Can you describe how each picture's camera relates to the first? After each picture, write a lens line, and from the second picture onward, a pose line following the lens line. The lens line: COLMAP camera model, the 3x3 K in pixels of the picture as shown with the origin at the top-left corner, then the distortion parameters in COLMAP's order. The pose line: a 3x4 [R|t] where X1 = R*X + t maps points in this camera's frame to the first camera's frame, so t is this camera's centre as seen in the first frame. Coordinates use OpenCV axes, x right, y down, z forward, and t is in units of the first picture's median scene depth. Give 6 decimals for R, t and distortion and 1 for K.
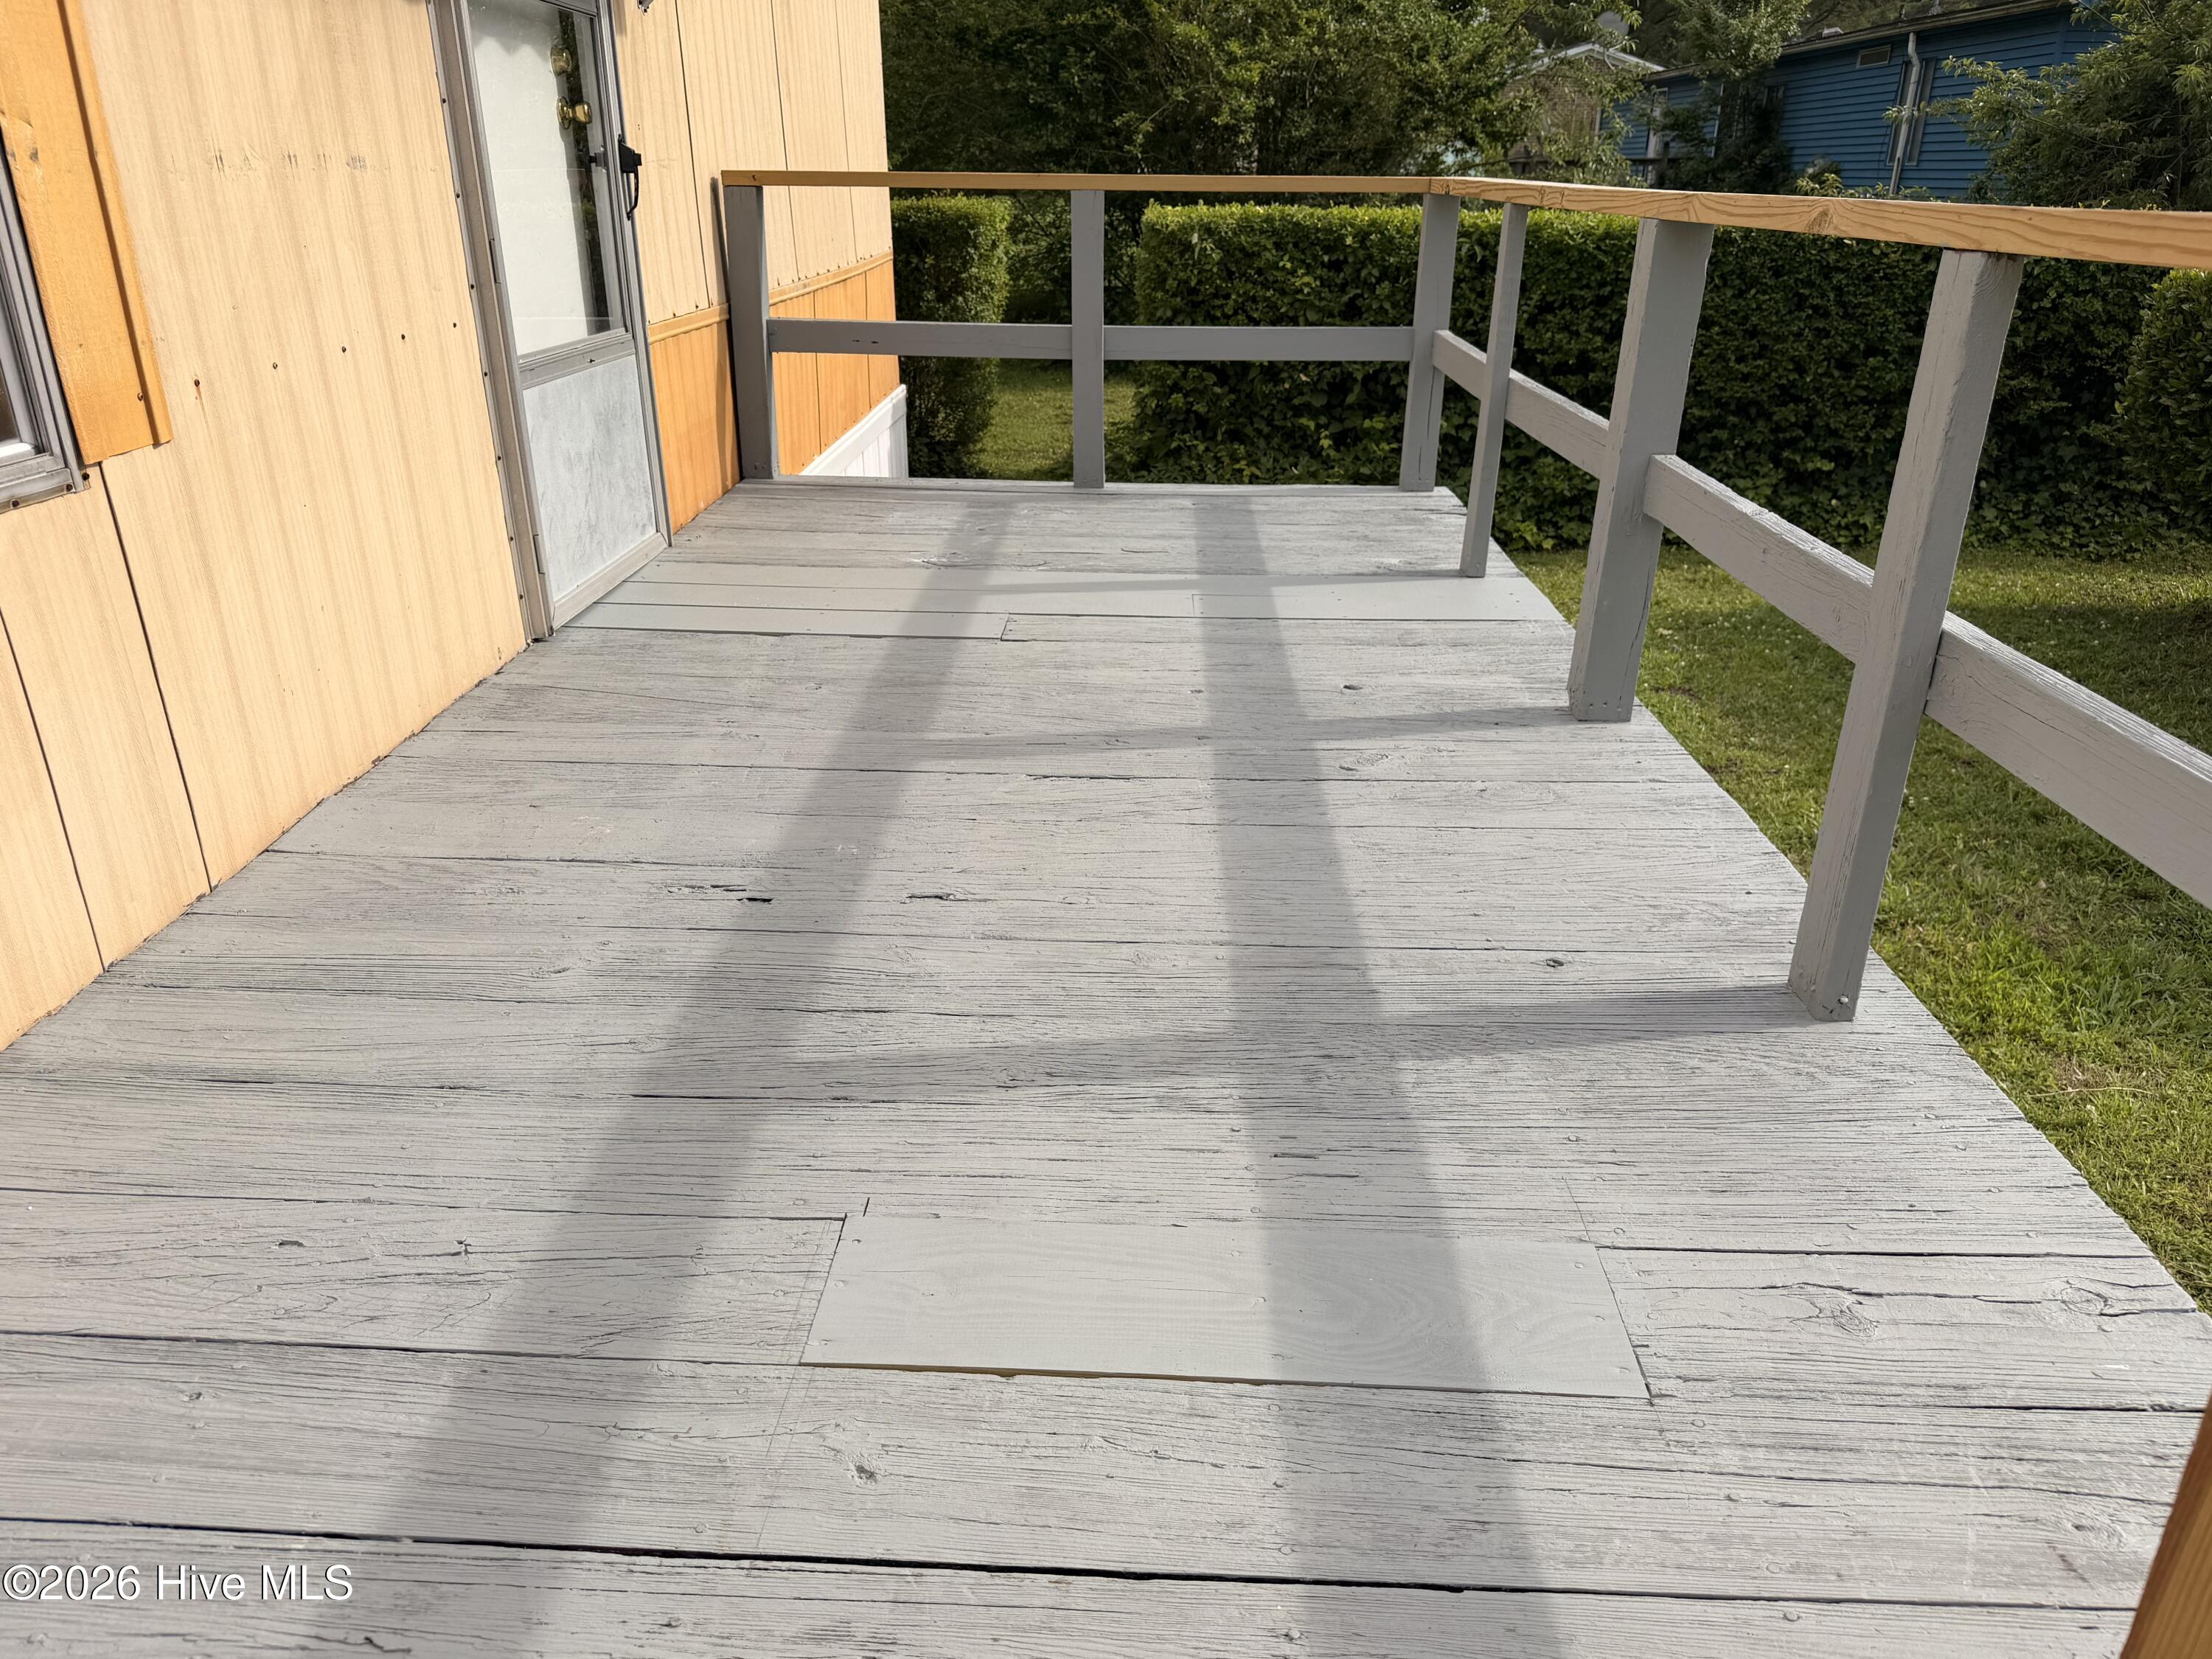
lens RADIAL K [[1551.8, 0, 1090.3], [0, 1551.8, 829.9], [0, 0, 1]] dist [0.024995, 0.000117]
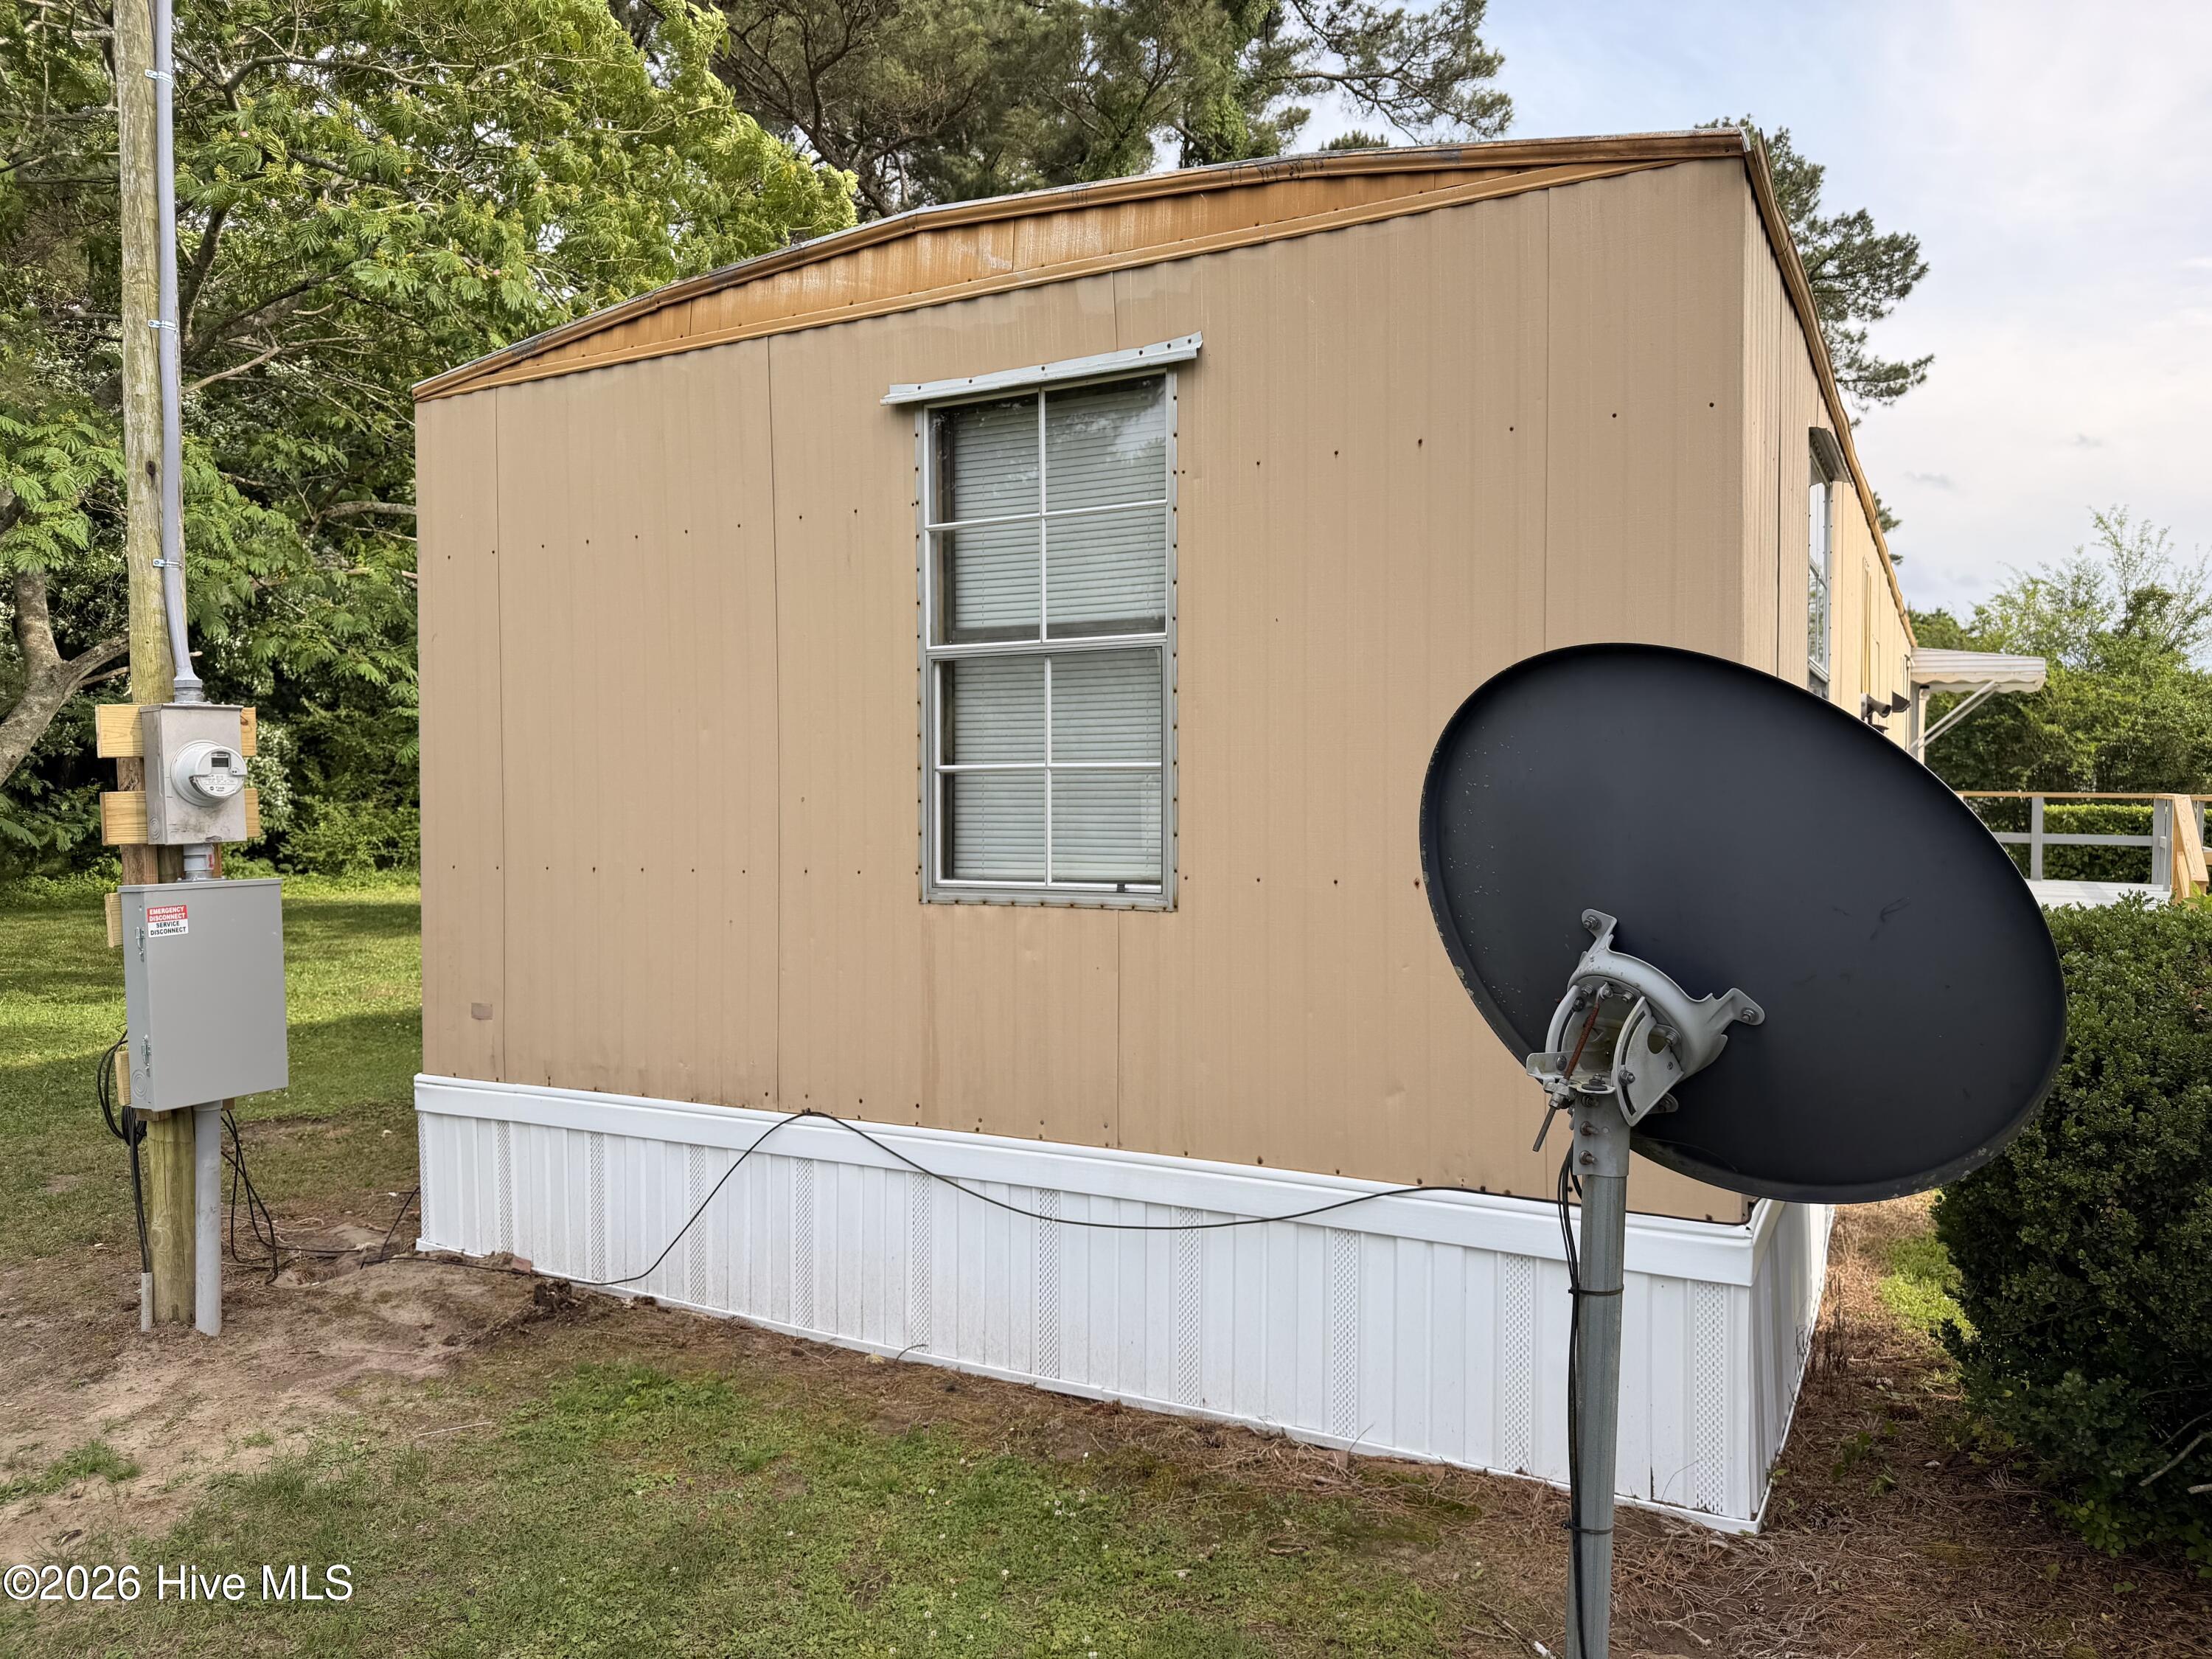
lens RADIAL K [[1551.8, 0, 1115.4], [0, 1551.8, 824.8], [0, 0, 1]] dist [0.024995, 0.000117]
pose [[0.895281, 0.012048, -0.445339, -0.119581], [-0.176357, 0.927559, -0.329443, 0.487065], [0.409109, 0.373483, 0.832551, -1.142084]]
